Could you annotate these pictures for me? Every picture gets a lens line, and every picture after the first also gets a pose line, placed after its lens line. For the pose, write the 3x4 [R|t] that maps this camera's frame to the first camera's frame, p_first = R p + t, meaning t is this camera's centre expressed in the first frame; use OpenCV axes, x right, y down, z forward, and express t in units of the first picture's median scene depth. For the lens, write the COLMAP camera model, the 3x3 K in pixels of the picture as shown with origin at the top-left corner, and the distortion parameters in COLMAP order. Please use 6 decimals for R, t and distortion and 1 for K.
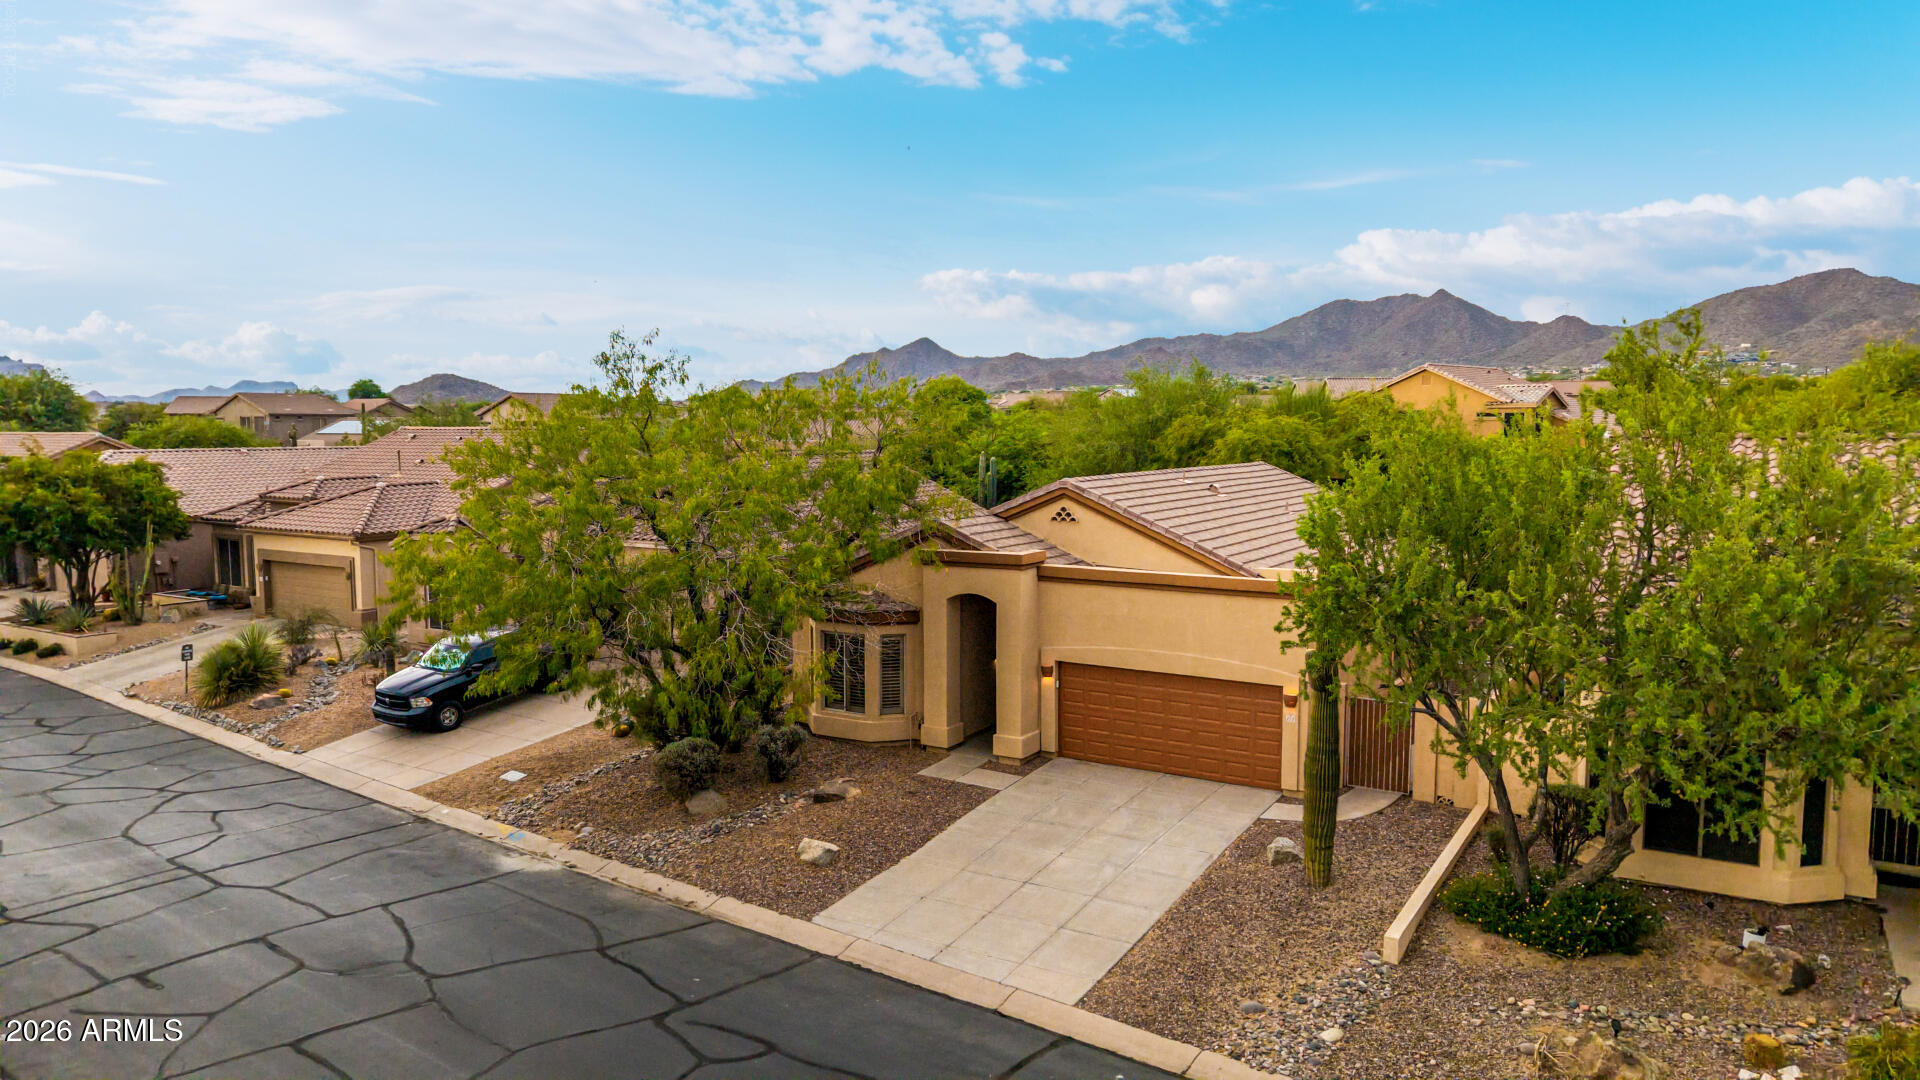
lens RADIAL K [[1283.6, 0, 961.1], [0, 1283.6, 542.8], [0, 0, 1]] dist [0.050118, -0.049975]
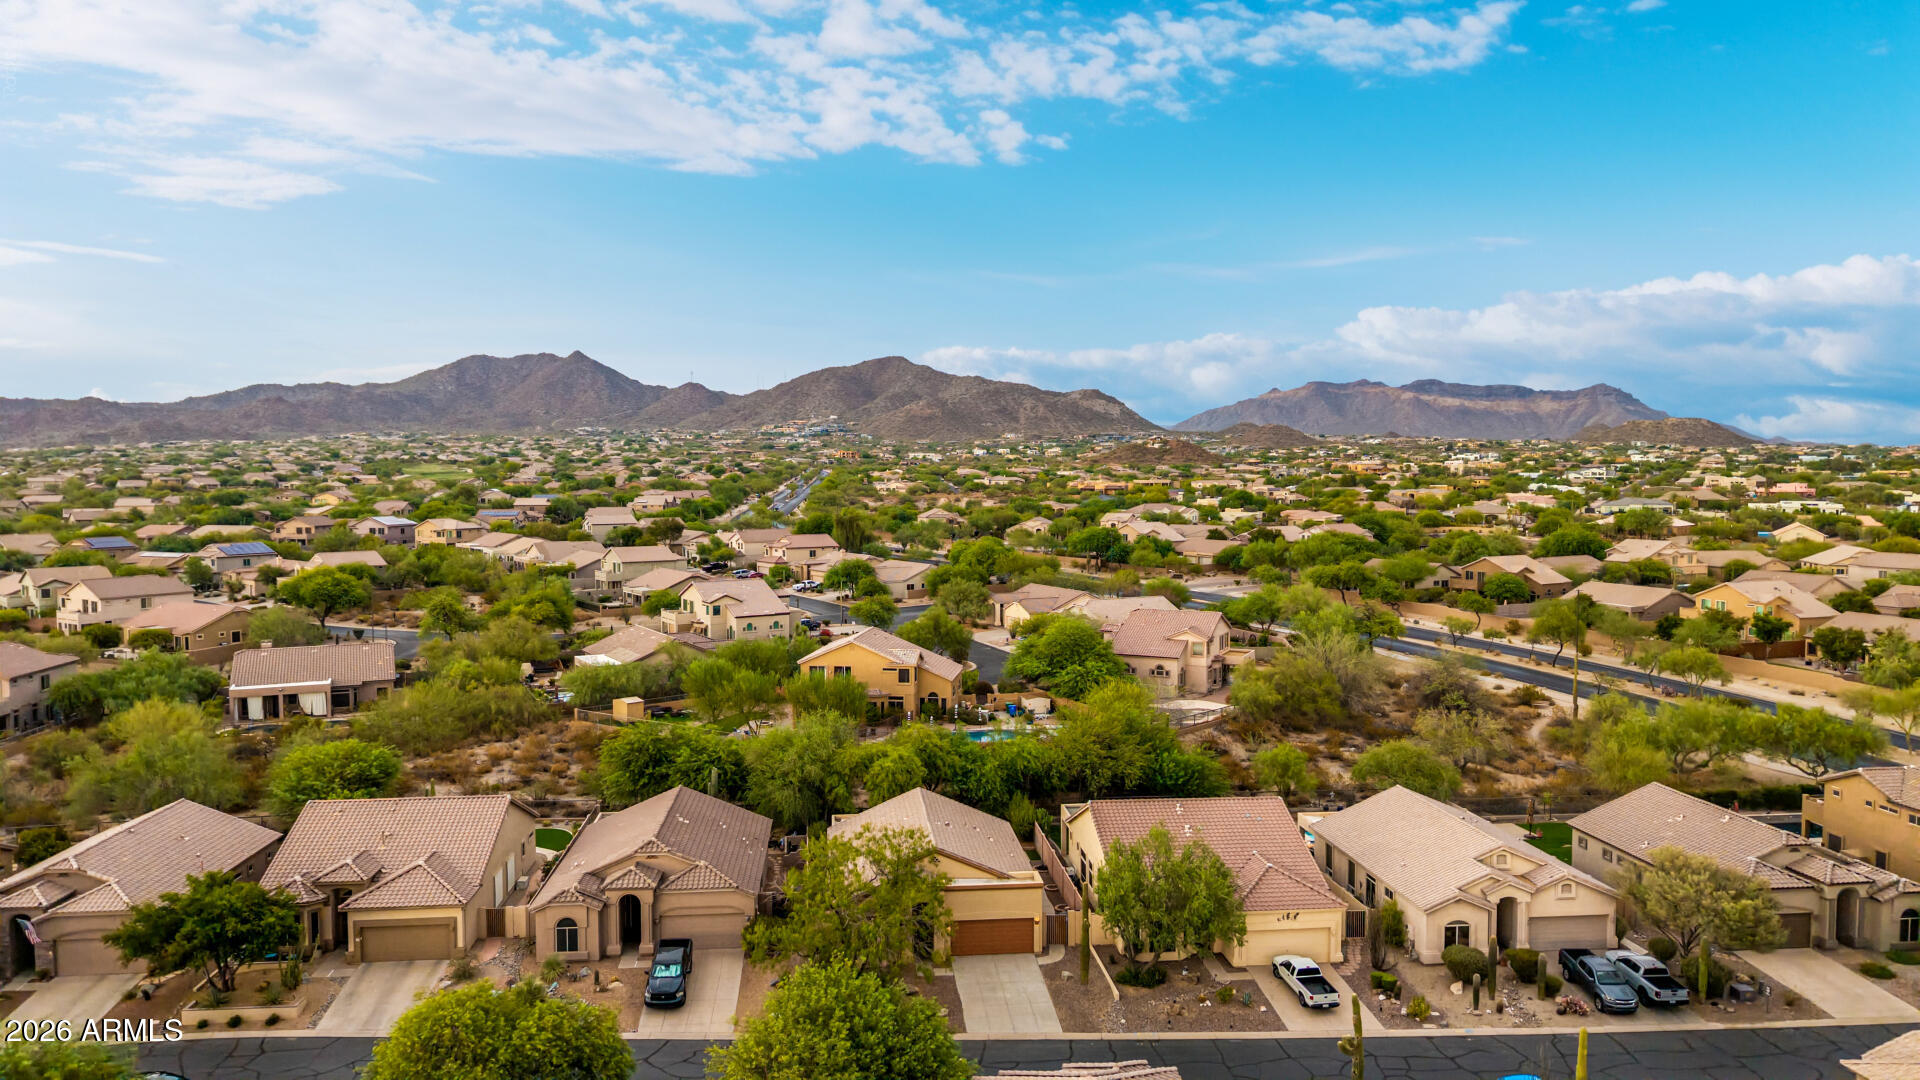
lens RADIAL K [[1283.6, 0, 960.5], [0, 1283.6, 550.9], [0, 0, 1]] dist [0.050118, -0.049975]
pose [[0.799473, -0.040523, 0.599334, -1.641653], [0.059040, 0.998192, -0.011264, -0.713207], [-0.597794, 0.044391, 0.800420, -1.330806]]
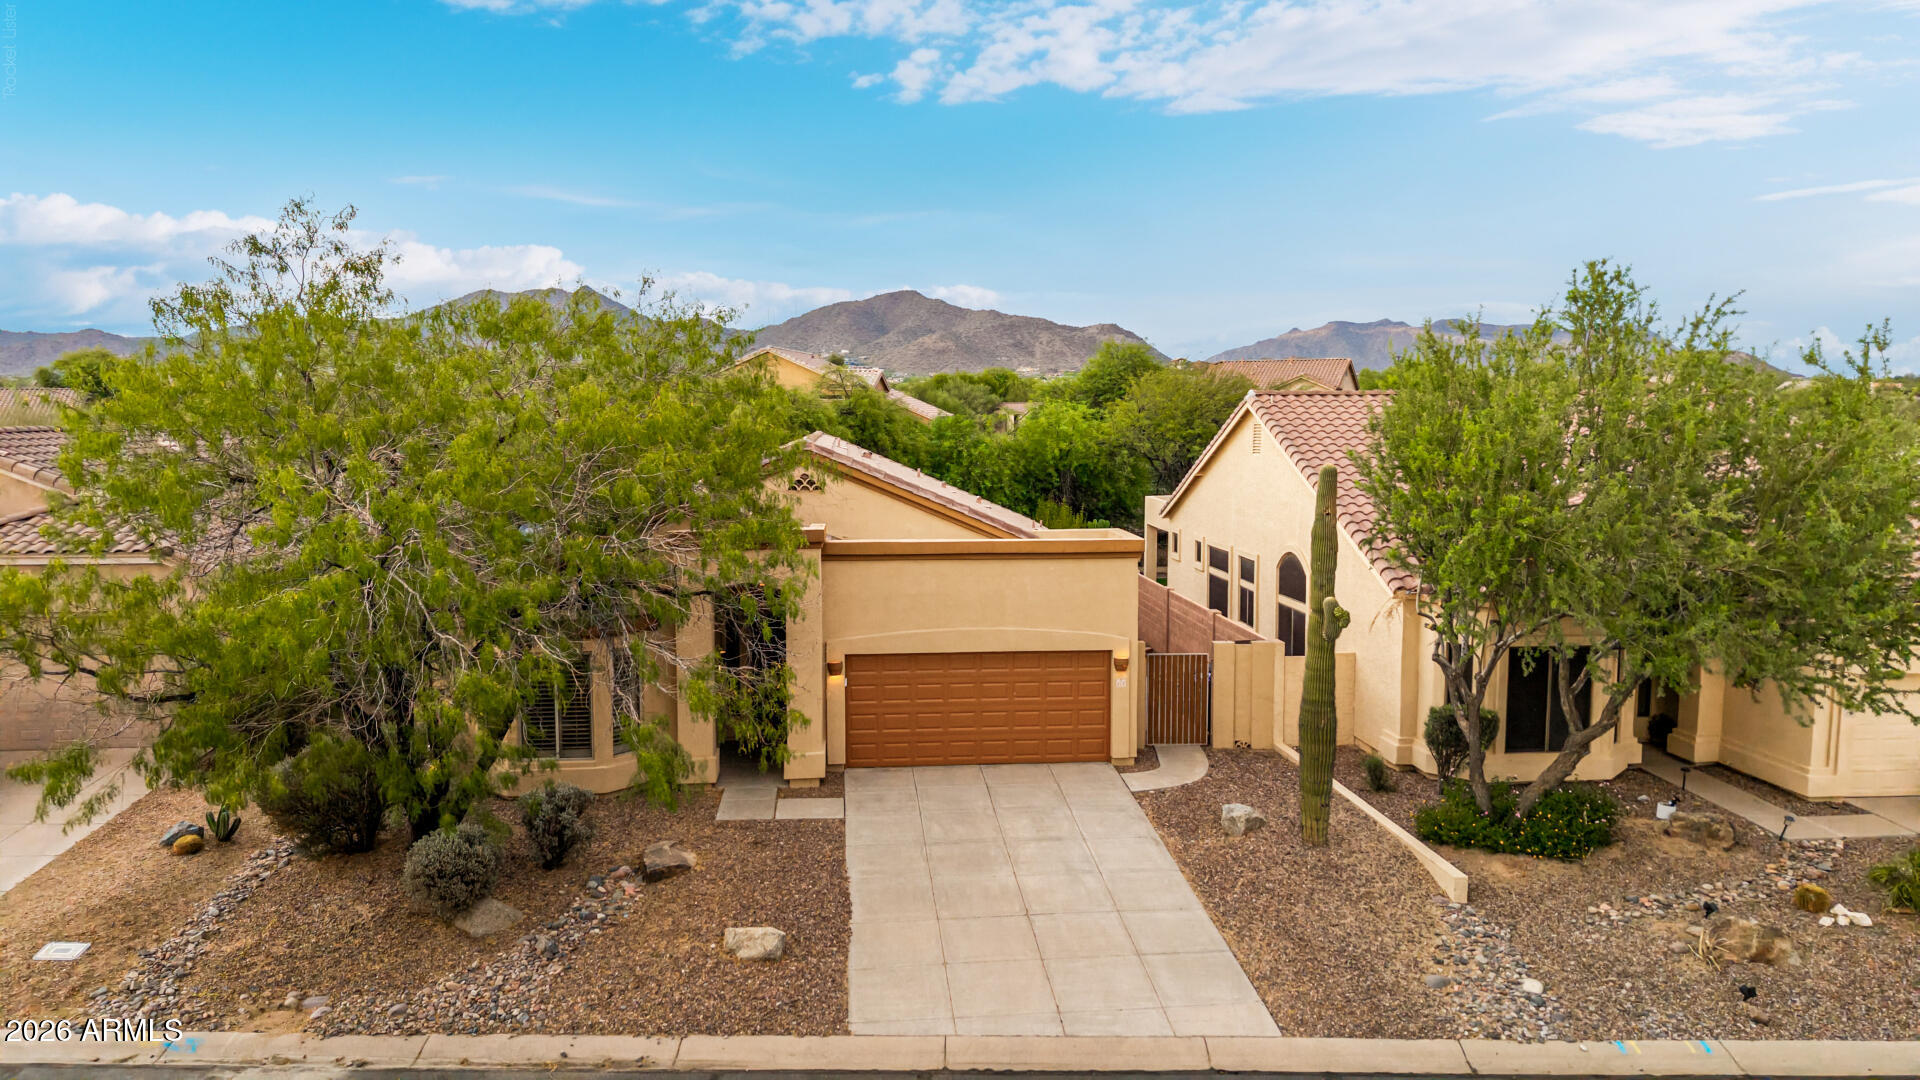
lens RADIAL K [[1283.6, 0, 954.0], [0, 1283.6, 535.6], [0, 0, 1]] dist [0.050118, -0.049975]
pose [[0.809389, -0.057171, 0.584484, -0.385828], [0.058438, 0.998151, 0.016710, 0.004664], [-0.584358, 0.020631, 0.811233, 0.300540]]
